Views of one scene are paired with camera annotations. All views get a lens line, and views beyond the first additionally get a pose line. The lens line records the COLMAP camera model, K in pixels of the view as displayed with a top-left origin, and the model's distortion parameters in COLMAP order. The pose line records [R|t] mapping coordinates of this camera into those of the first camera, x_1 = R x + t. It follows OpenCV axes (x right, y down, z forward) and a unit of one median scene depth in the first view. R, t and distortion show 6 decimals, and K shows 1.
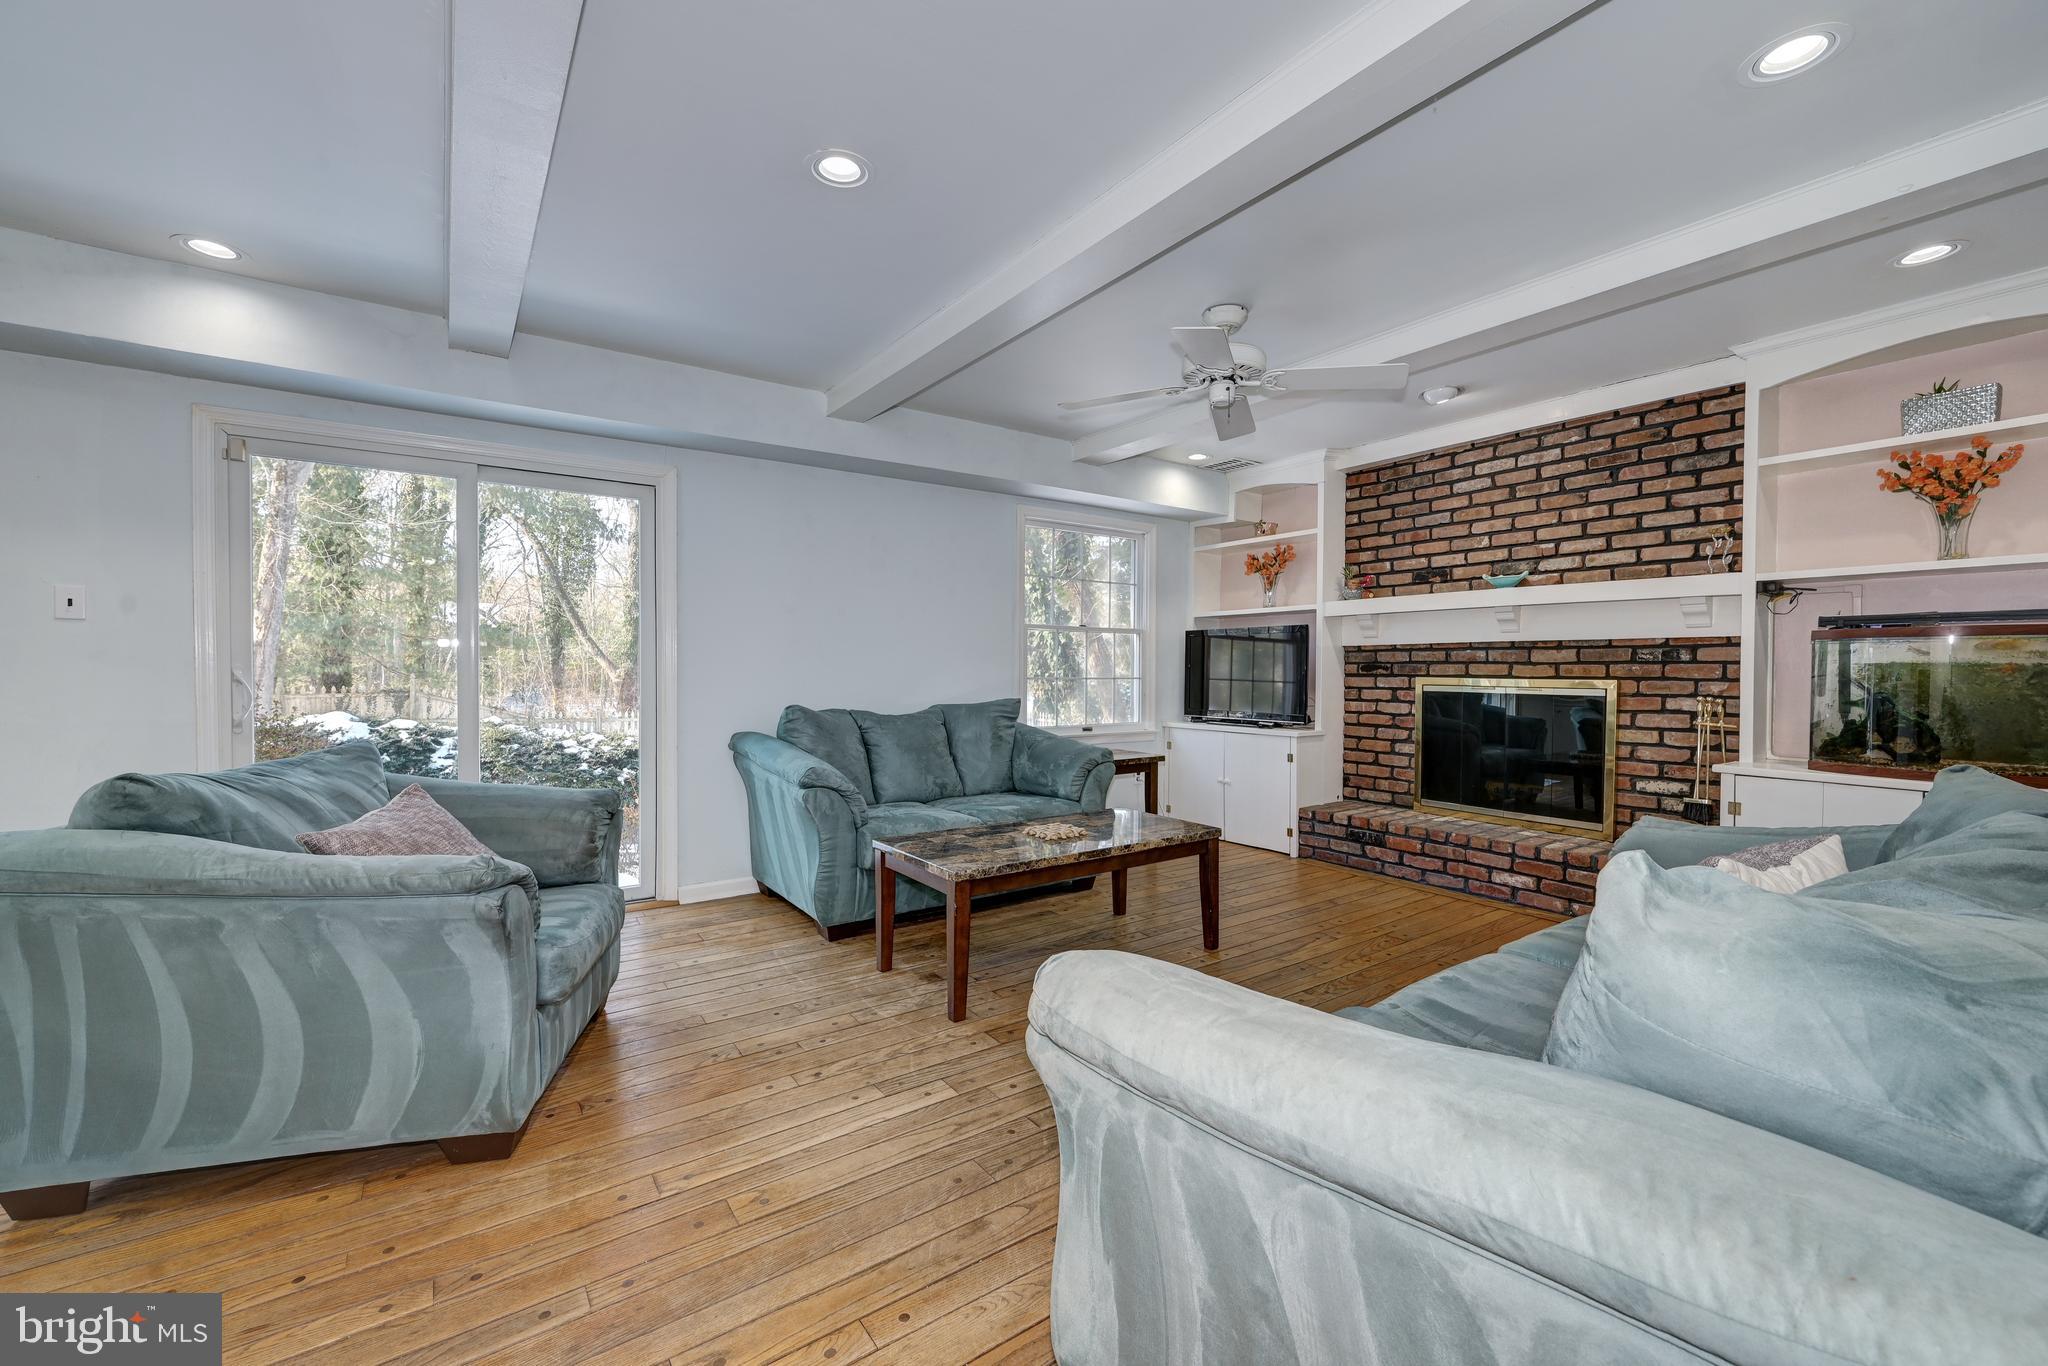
lens RADIAL K [[810.8, 0, 1033.2], [0, 810.8, 688.0], [0, 0, 1]] dist [0.000856, 0.000024]
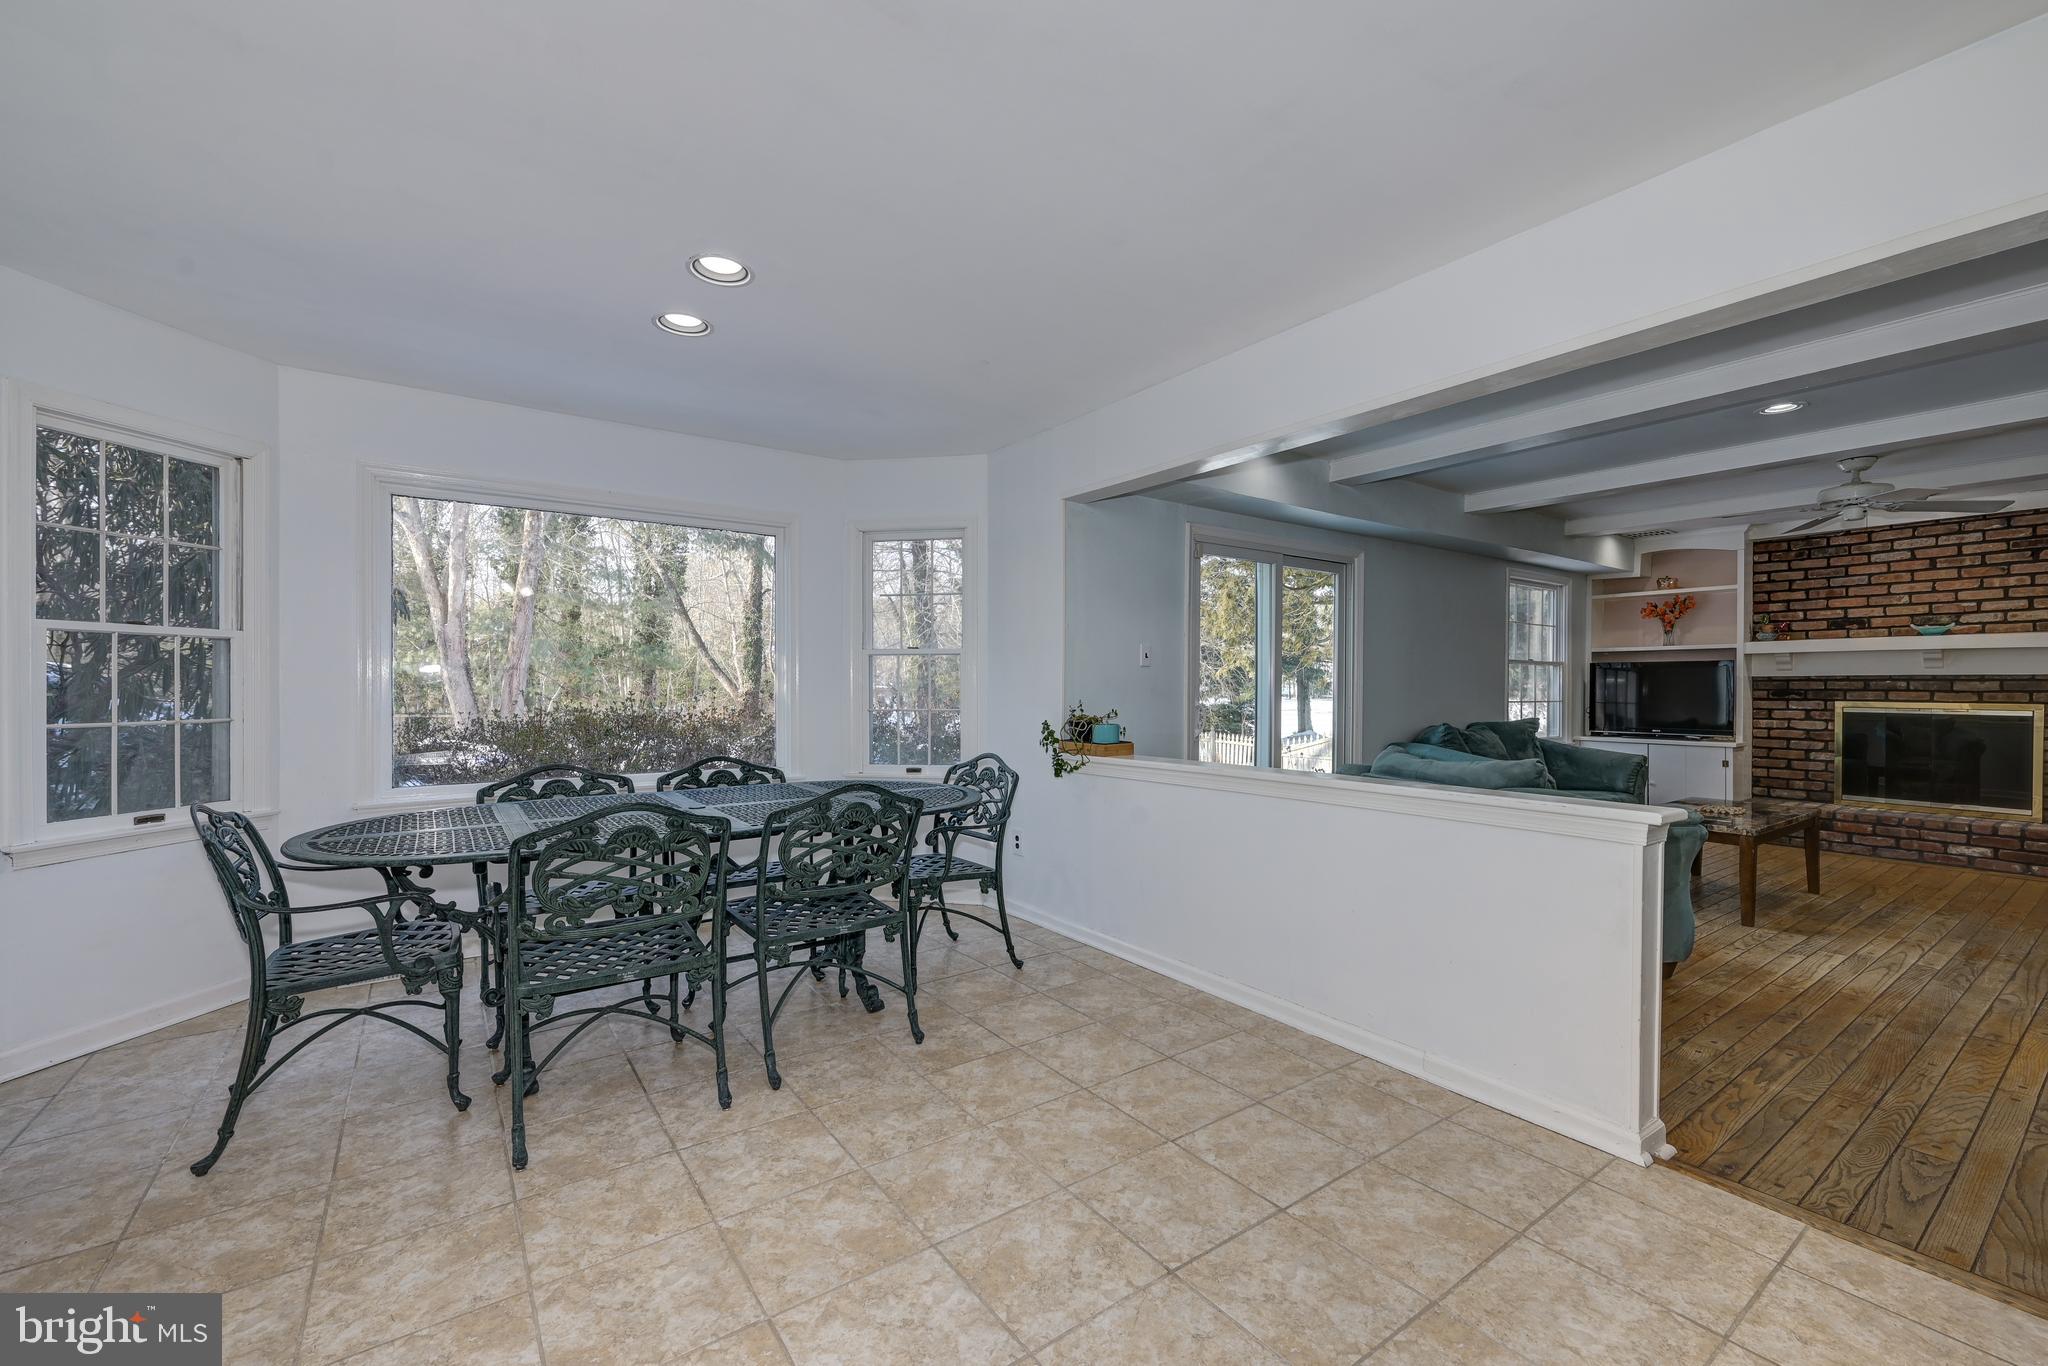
lens RADIAL K [[833.0, 0, 1032.3], [0, 833.0, 690.4], [0, 0, 1]] dist [0.004264, 0.000646]
pose [[0.999942, 0.000041, 0.010788, -0.903347], [0.000163, 0.999821, -0.018913, -0.006071], [-0.010787, 0.018913, 0.999763, -0.359110]]
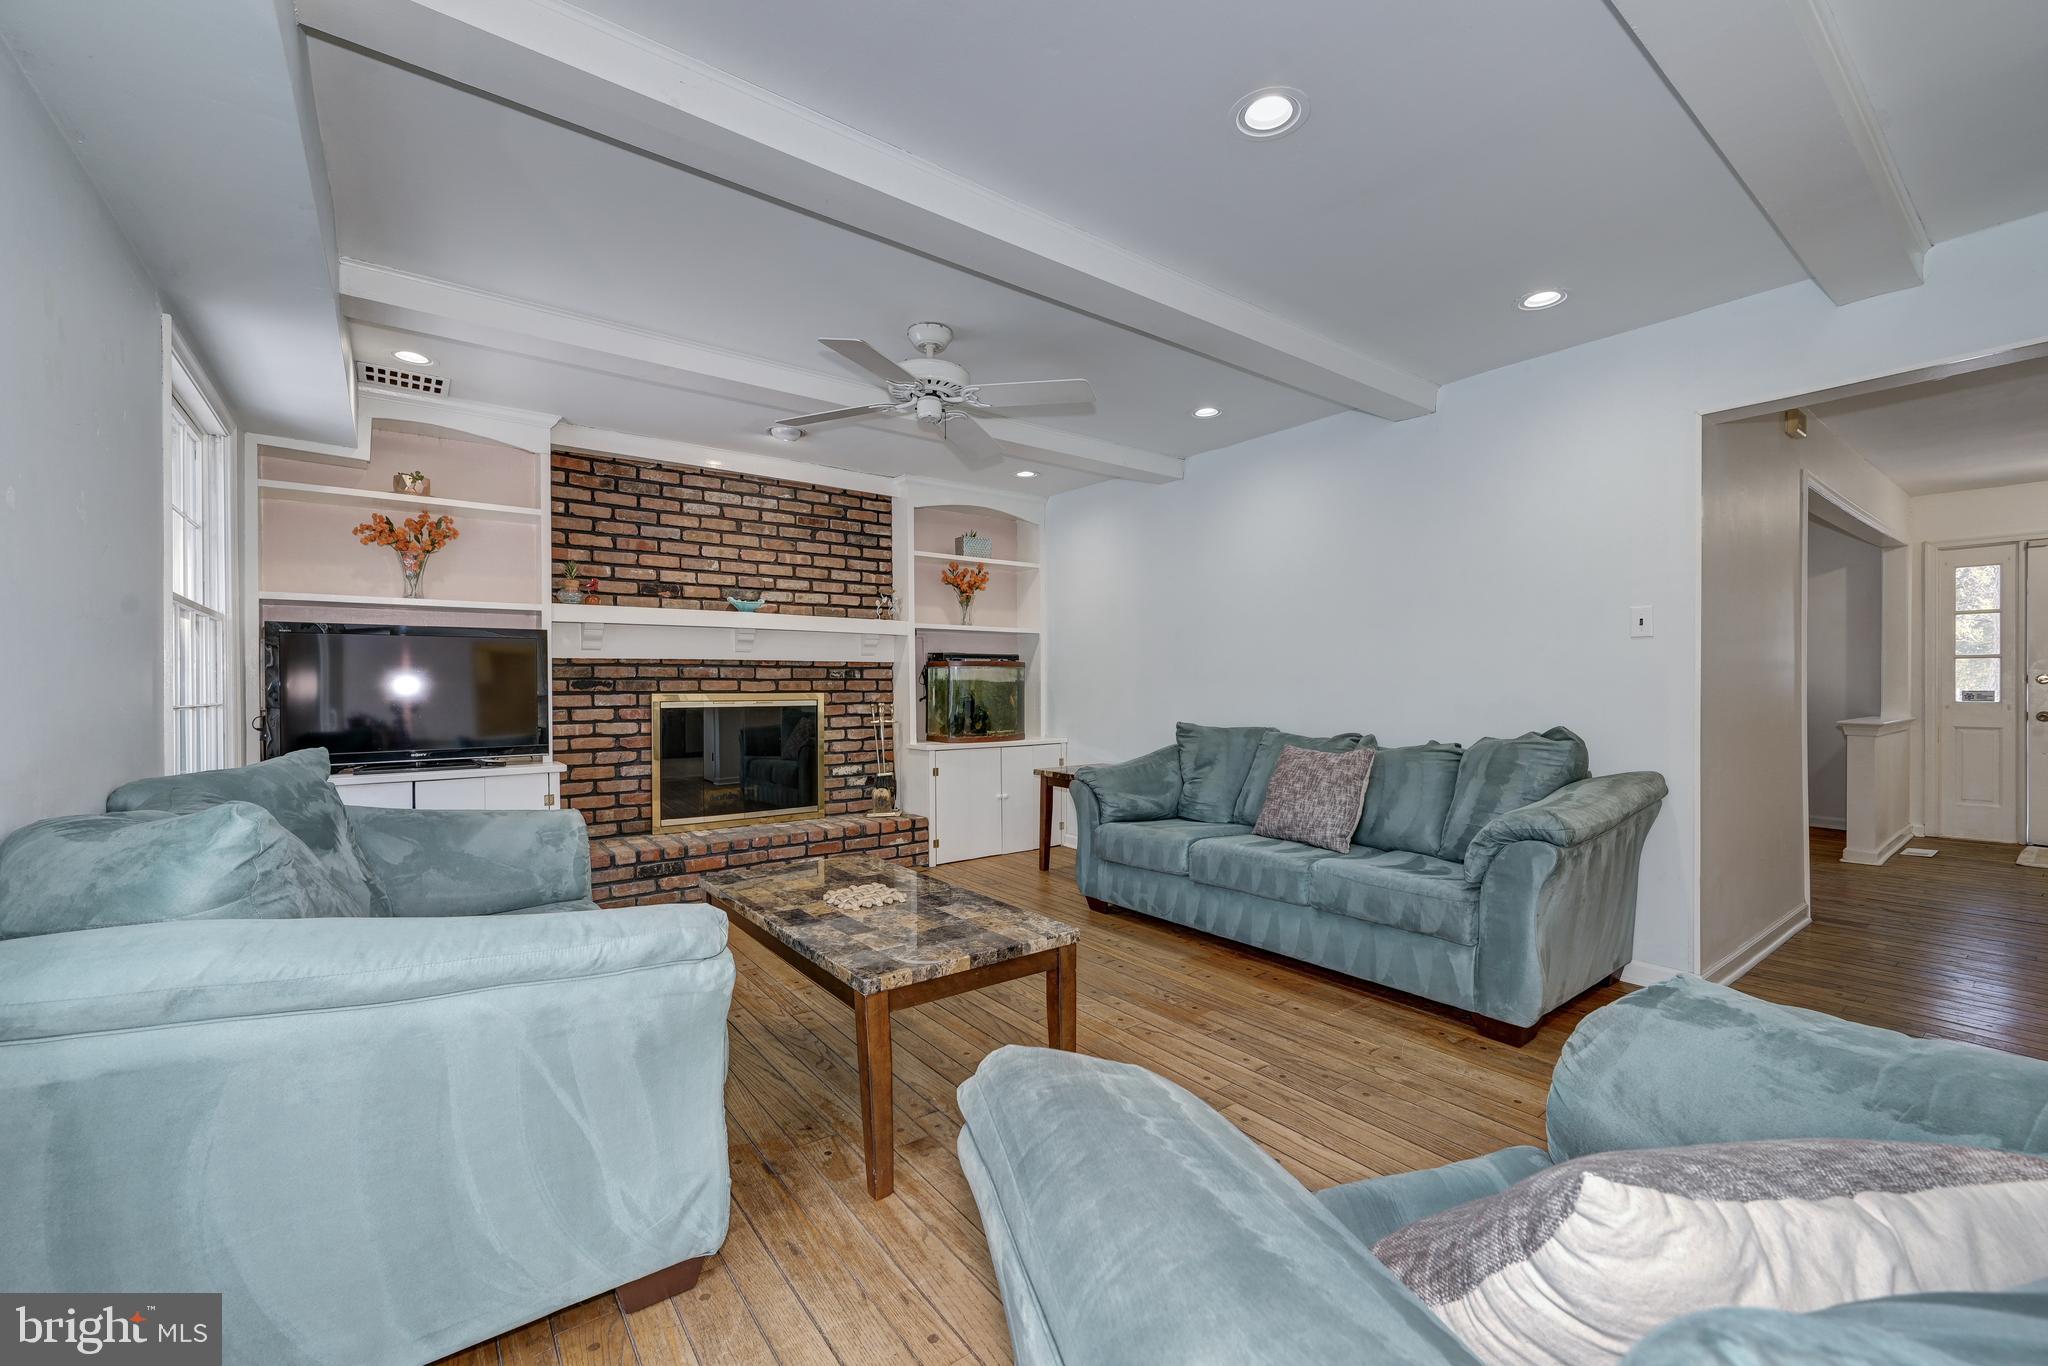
lens RADIAL K [[823.2, 0, 1057.3], [0, 823.2, 686.8], [0, 0, 1]] dist [-0.000109, 0.000000]
pose [[-0.035297, -0.003764, 0.999370, -0.552909], [0.029704, 0.999547, 0.004814, -0.013179], [-0.998935, 0.029856, -0.035169, 0.605201]]
